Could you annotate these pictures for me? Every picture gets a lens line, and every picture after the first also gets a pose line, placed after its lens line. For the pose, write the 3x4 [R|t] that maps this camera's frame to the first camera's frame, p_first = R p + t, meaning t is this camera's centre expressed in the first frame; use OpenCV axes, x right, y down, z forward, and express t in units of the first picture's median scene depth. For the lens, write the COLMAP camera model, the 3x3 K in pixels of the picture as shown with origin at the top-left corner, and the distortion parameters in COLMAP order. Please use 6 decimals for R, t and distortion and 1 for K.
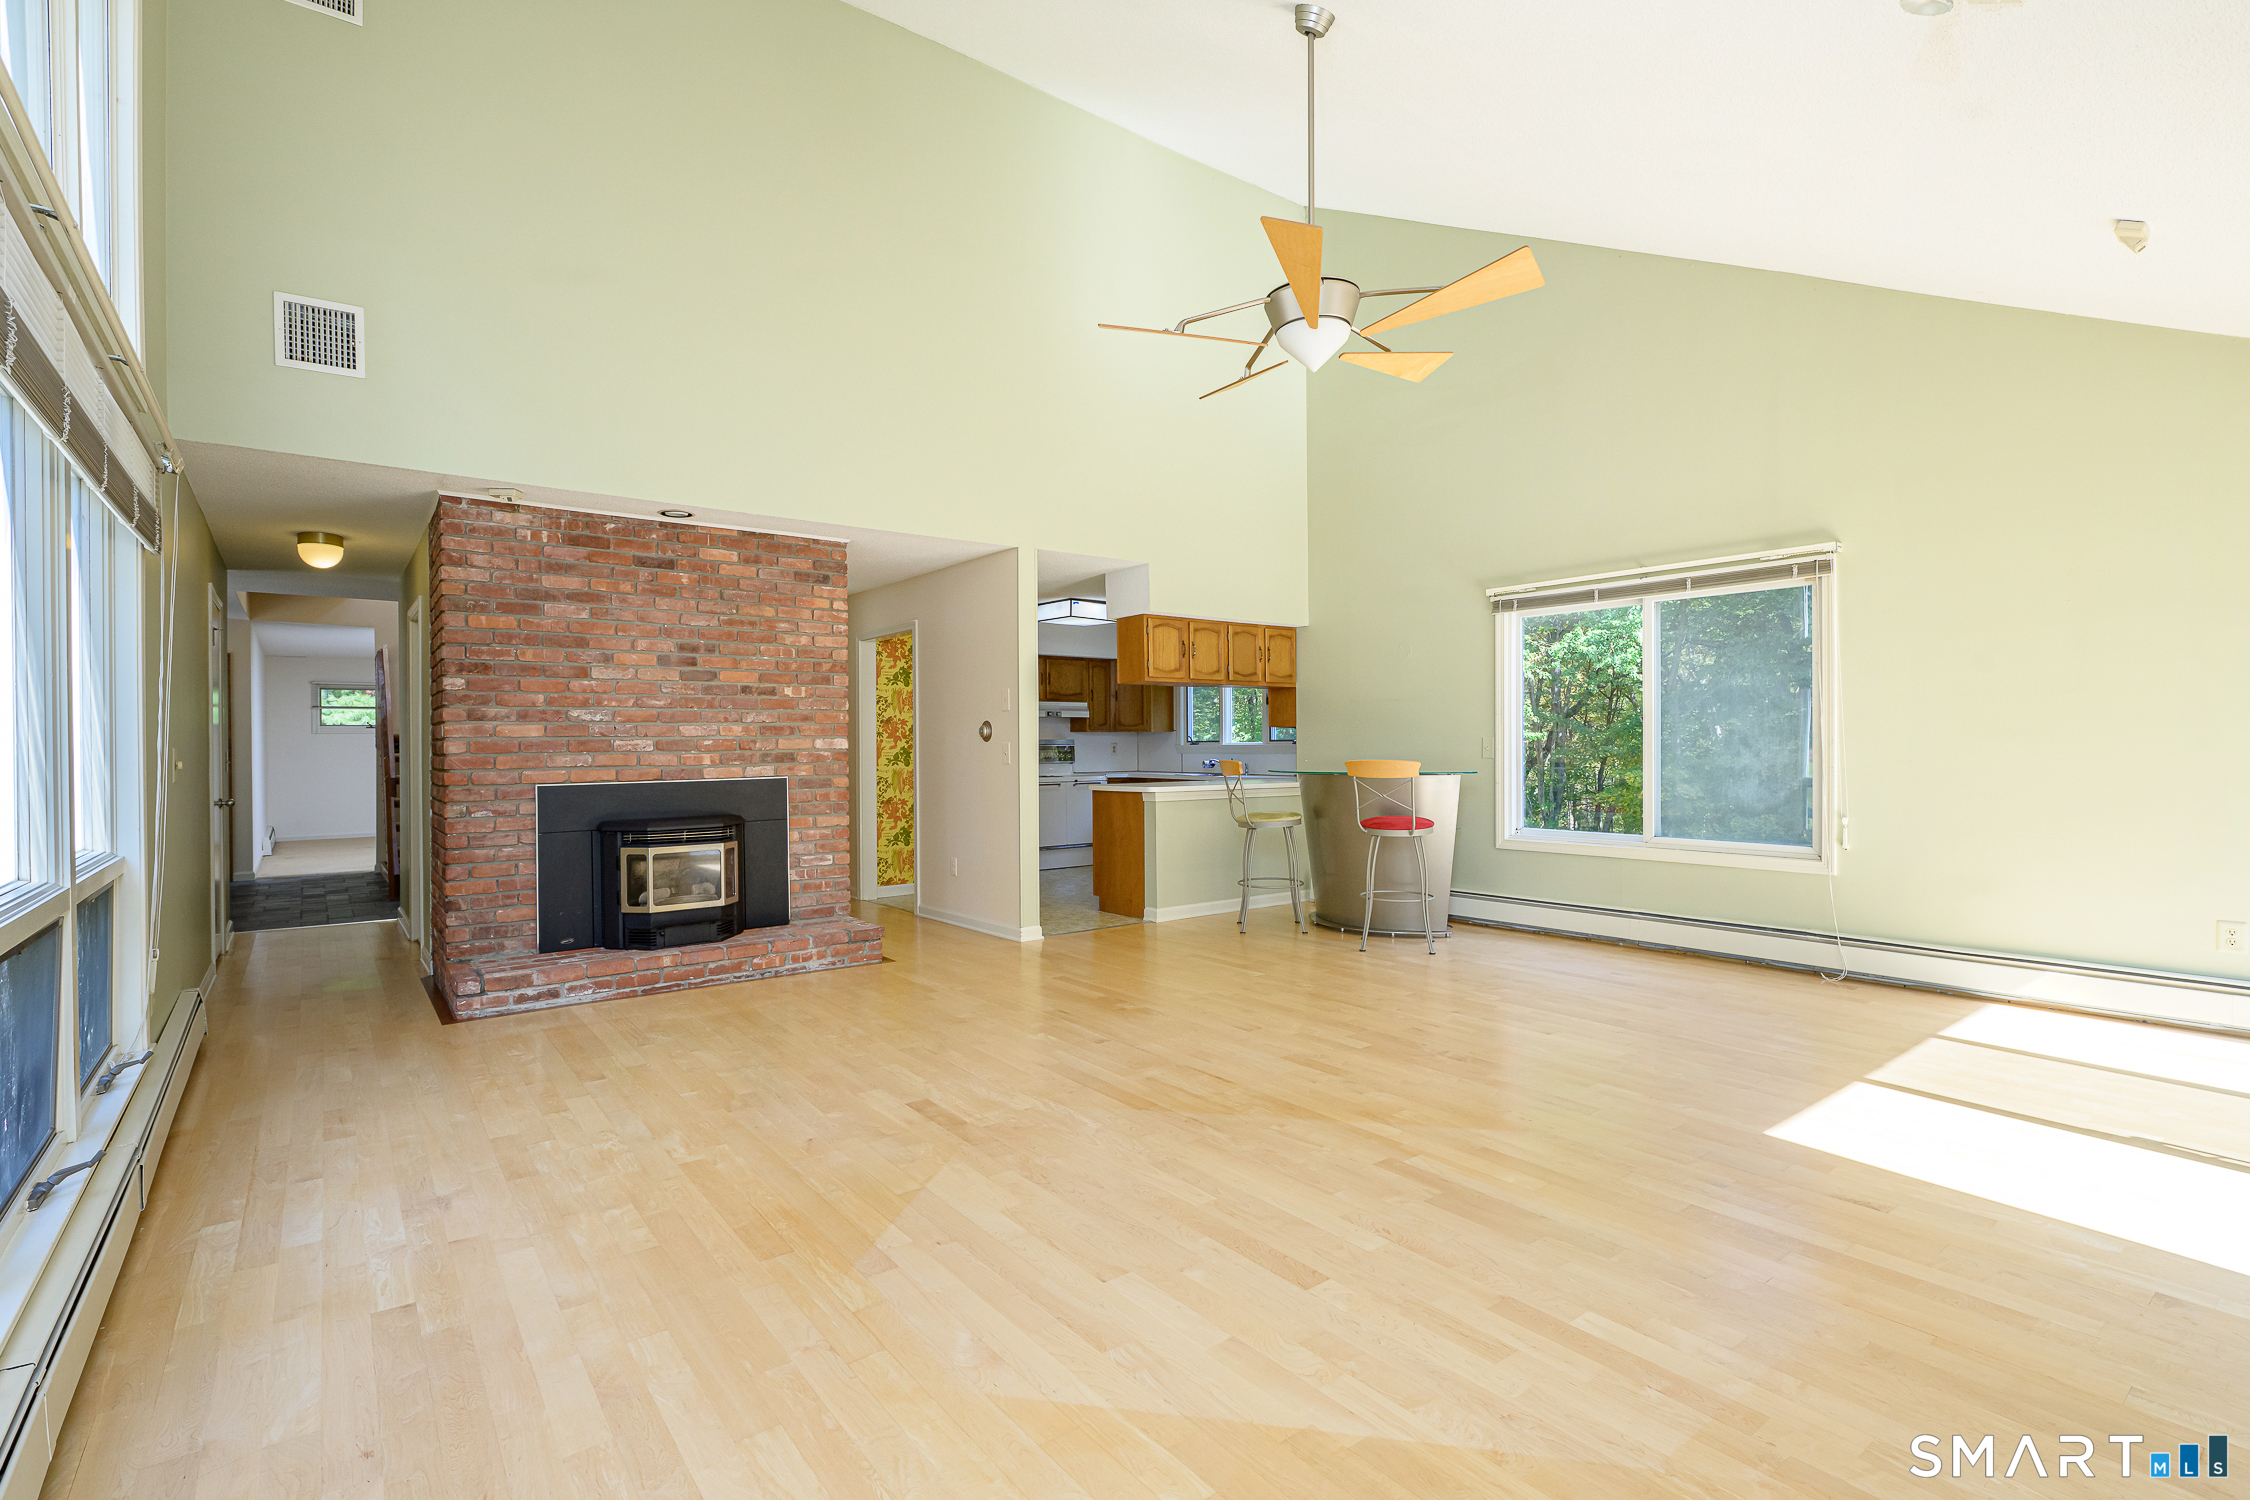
lens RADIAL K [[1060.7, 0, 1117.9], [0, 1060.7, 747.6], [0, 0, 1]] dist [-0.006172, -0.000049]
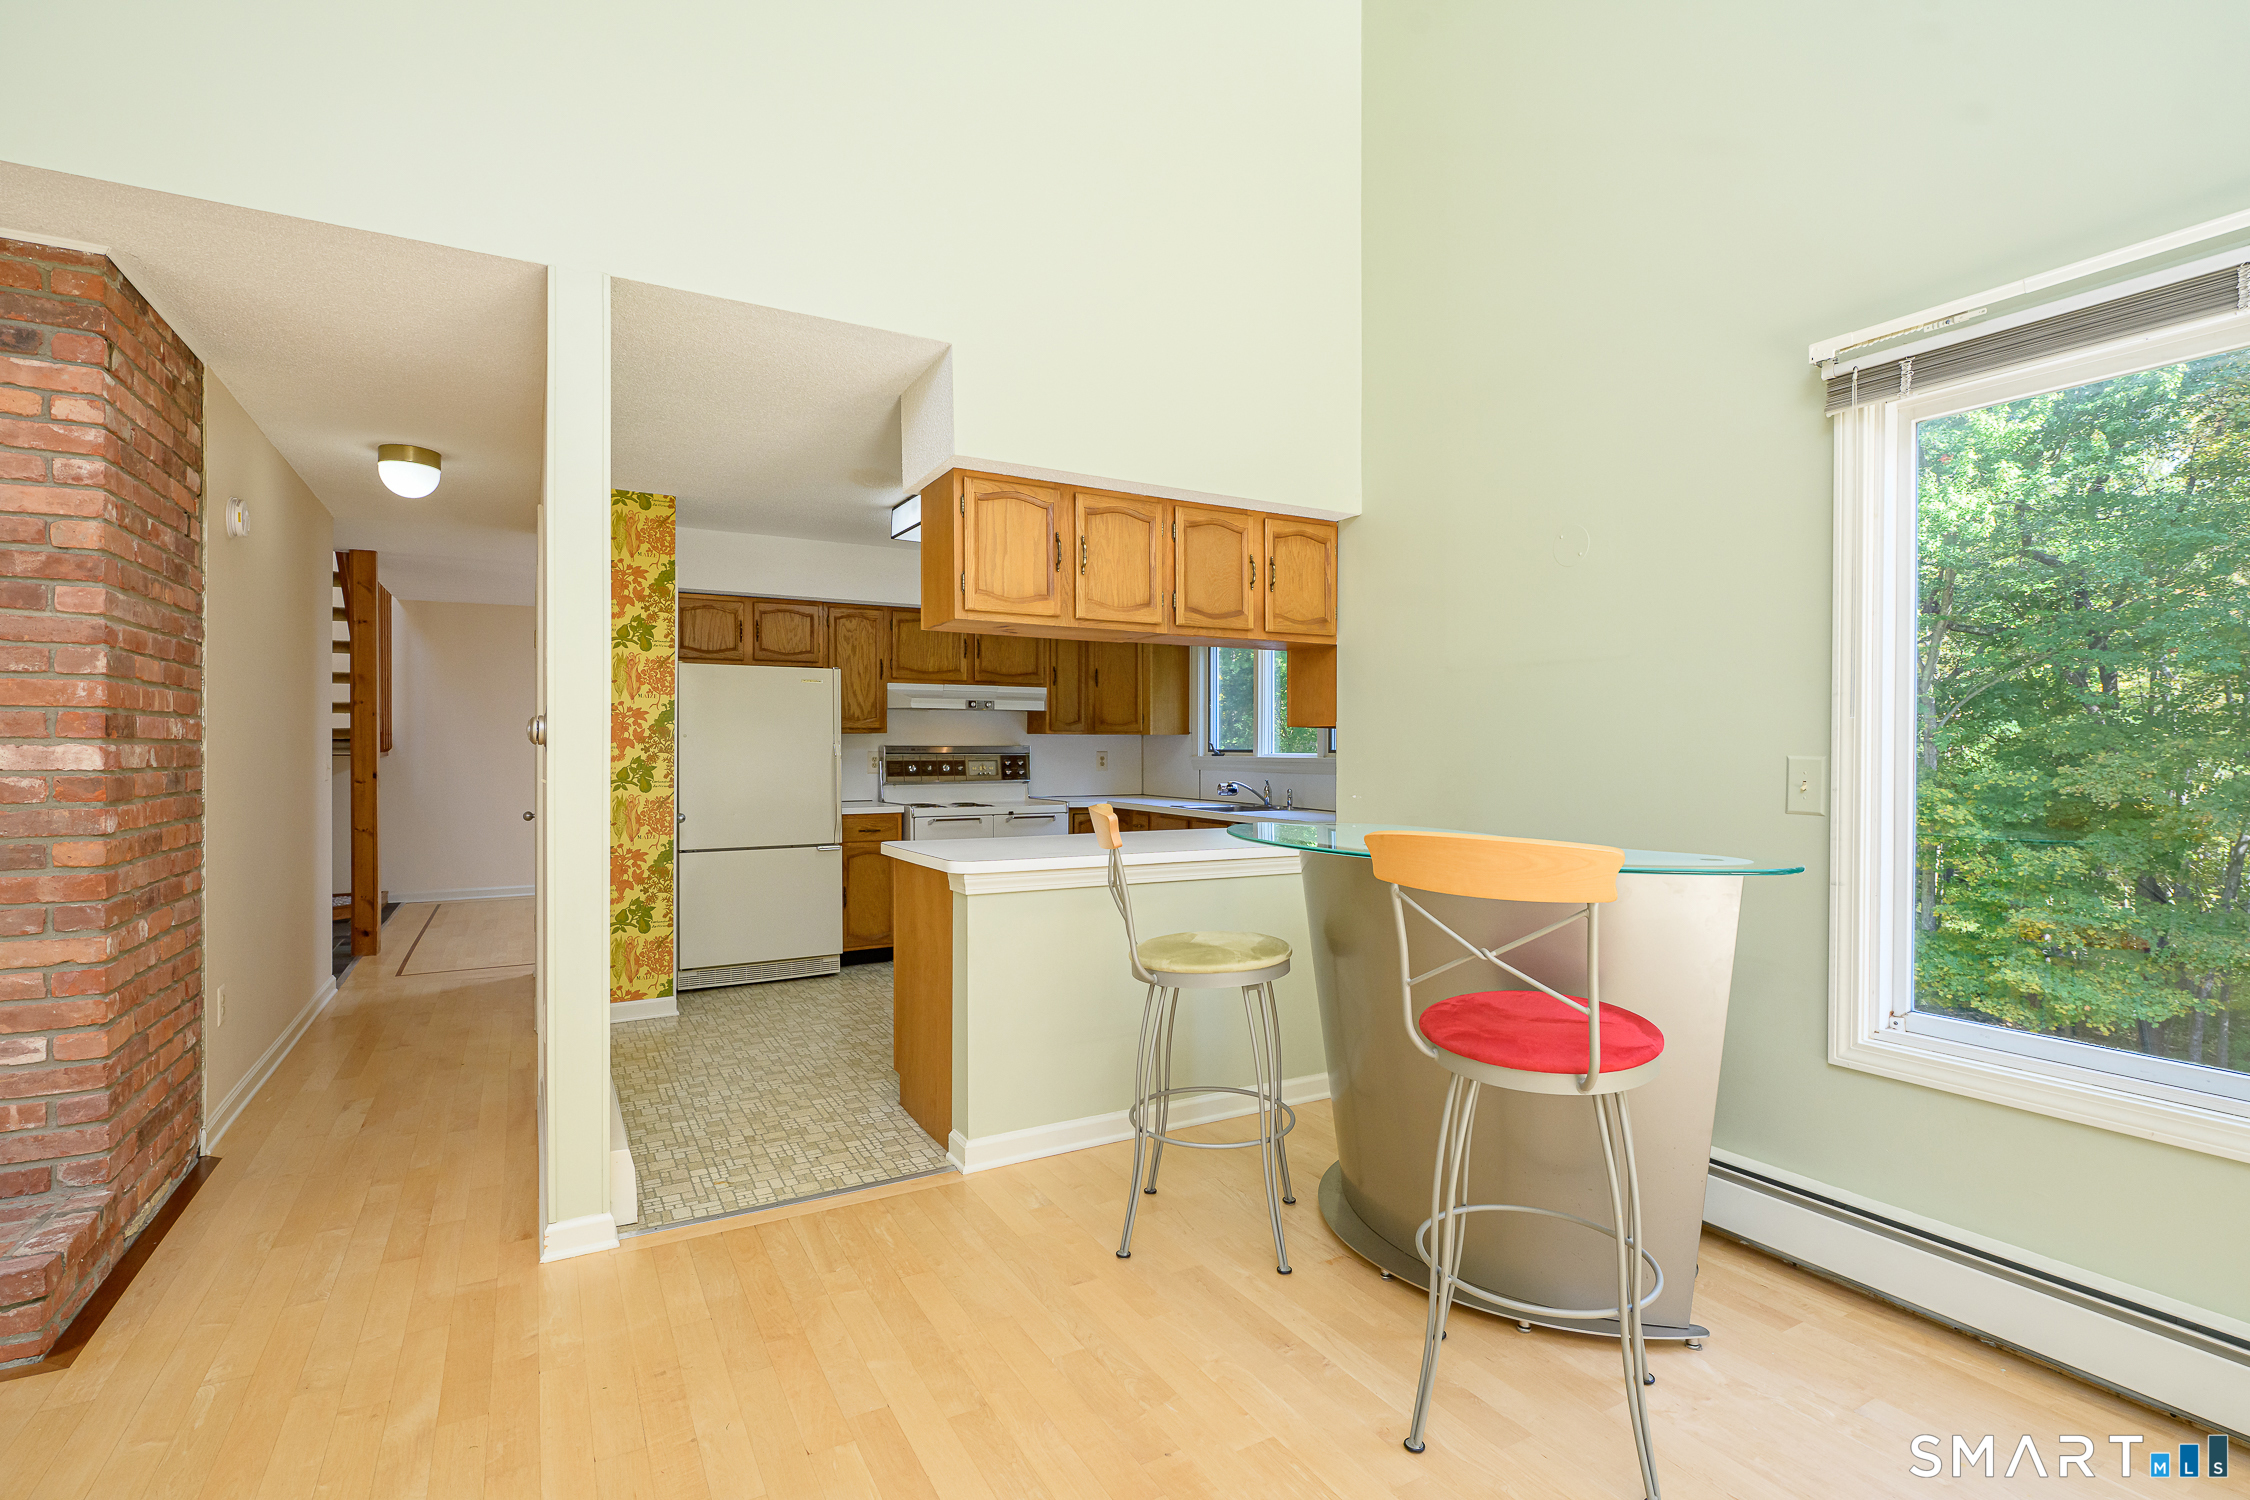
lens RADIAL K [[1060.7, 0, 1126.7], [0, 1060.7, 750.4], [0, 0, 1]] dist [-0.006172, -0.000049]
pose [[0.990601, 0.009904, -0.136427, 0.191481], [-0.009793, 0.999951, 0.001483, -0.011567], [0.136435, -0.000133, 0.990649, 0.696529]]
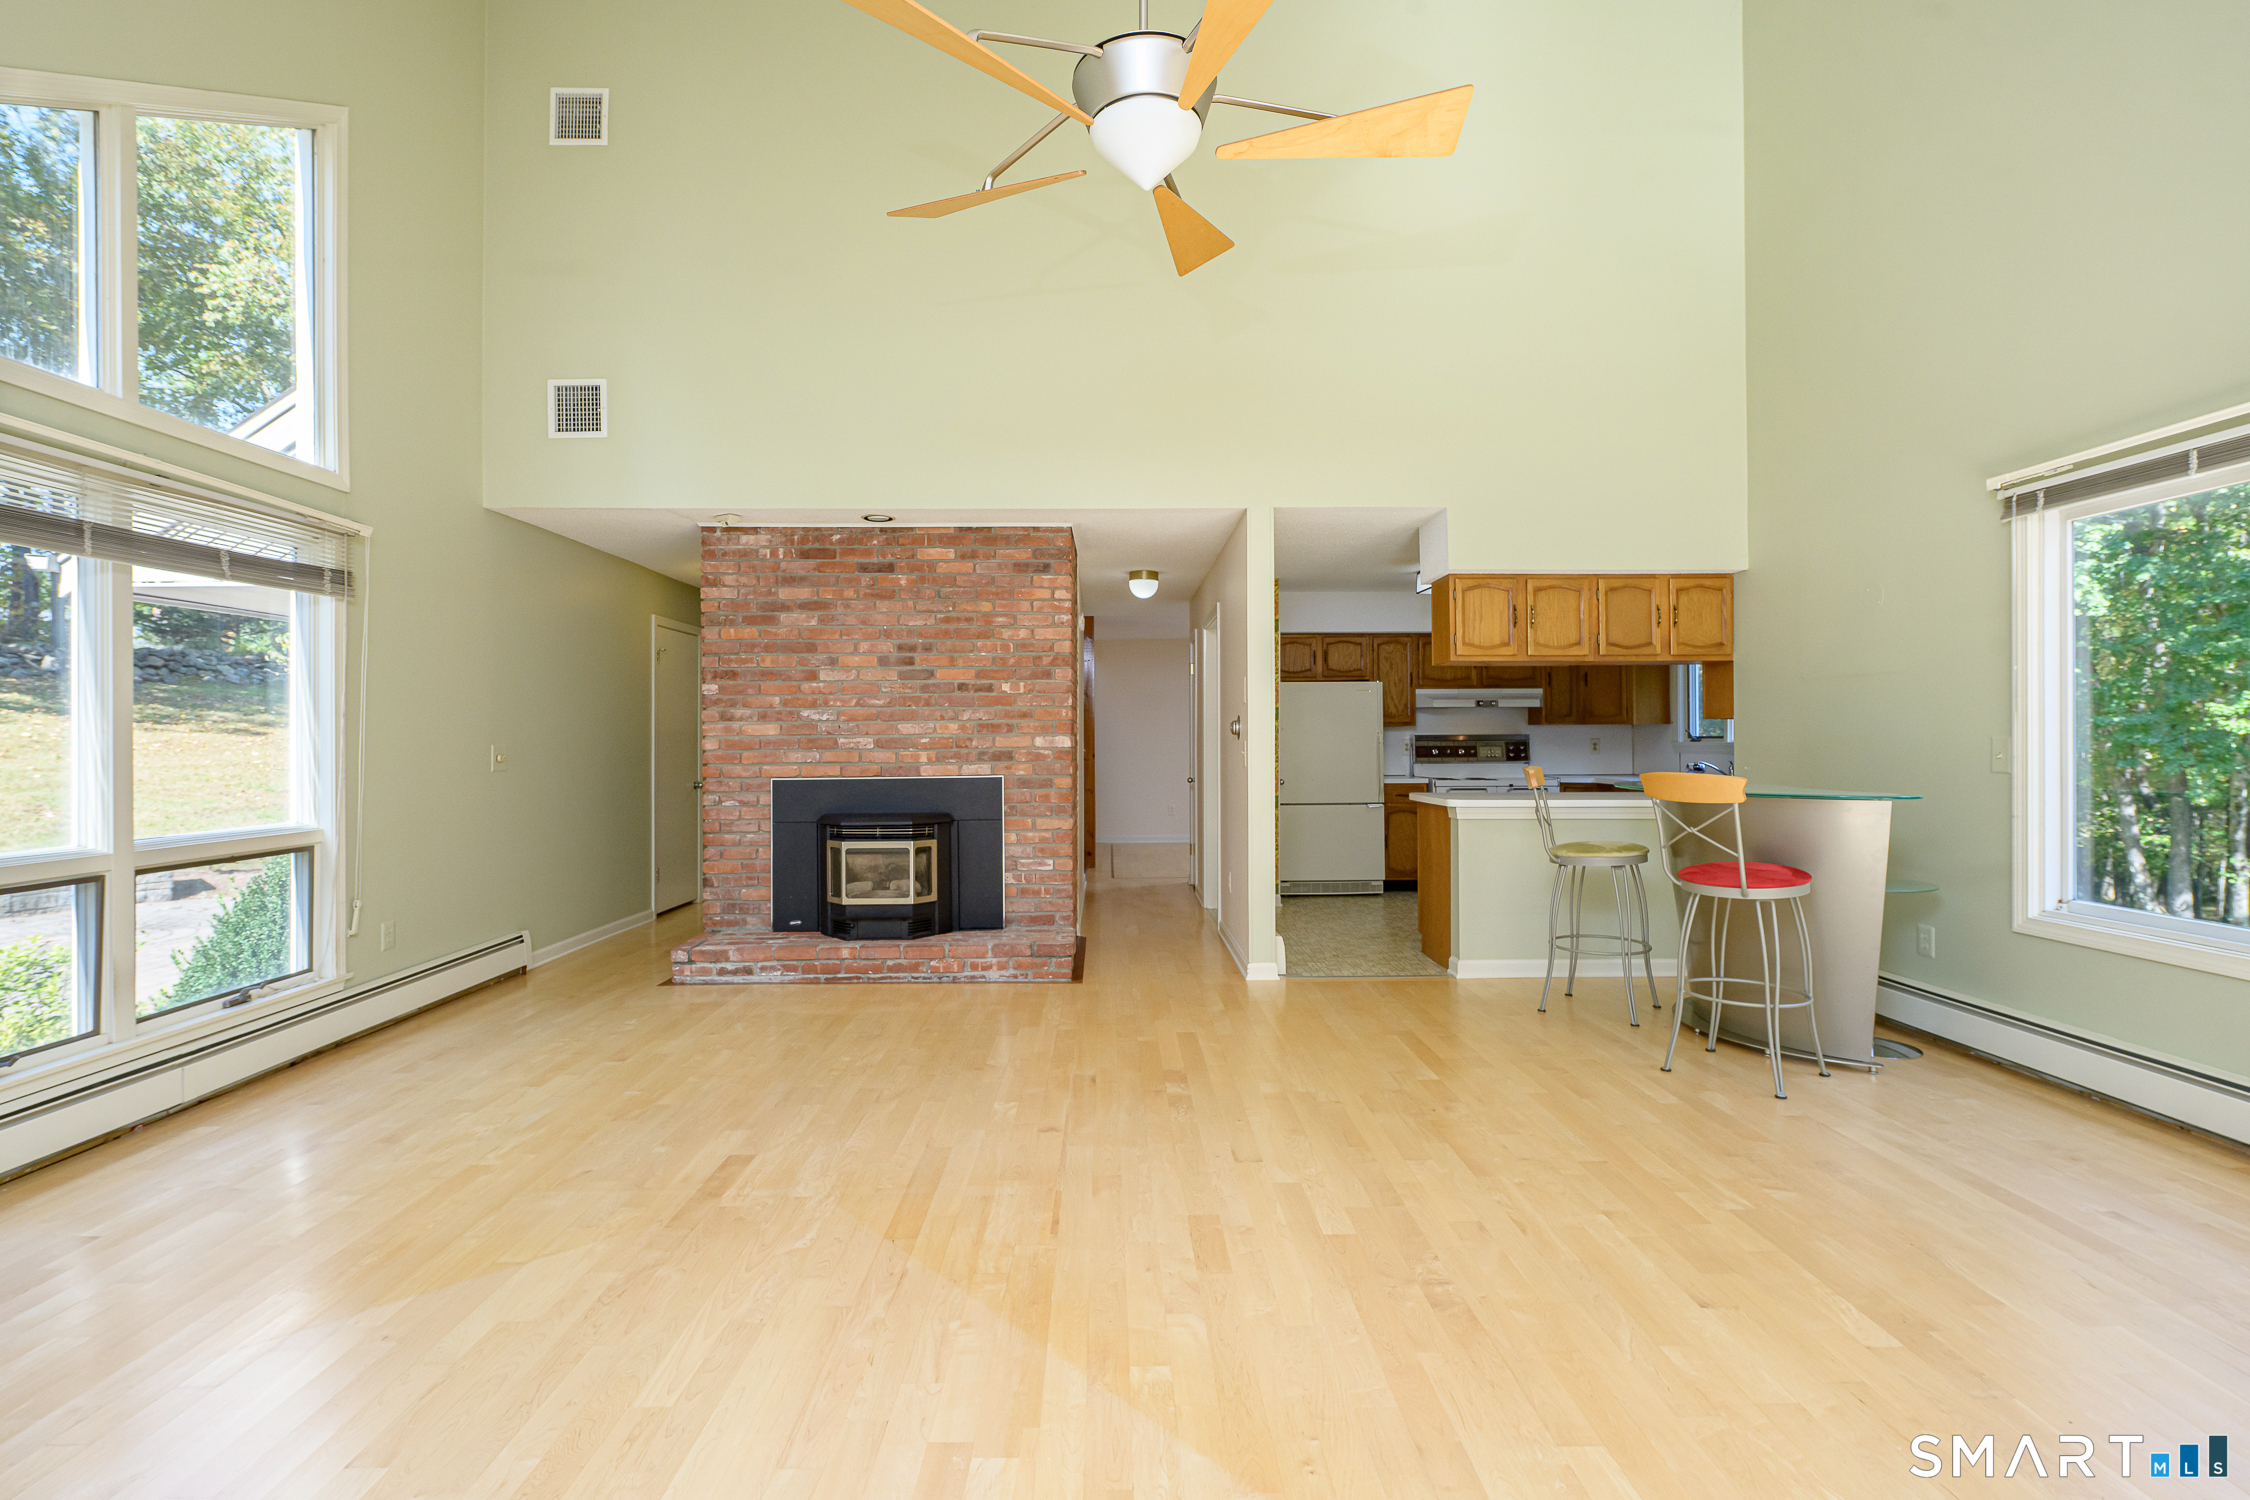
lens RADIAL K [[1060.7, 0, 1113.4], [0, 1060.7, 733.7], [0, 0, 1]] dist [-0.006172, -0.000049]
pose [[0.799681, 0.001405, -0.600424, 0.354703], [-0.003448, 0.999992, -0.002252, -0.009327], [0.600416, 0.003871, 0.799679, 0.291692]]
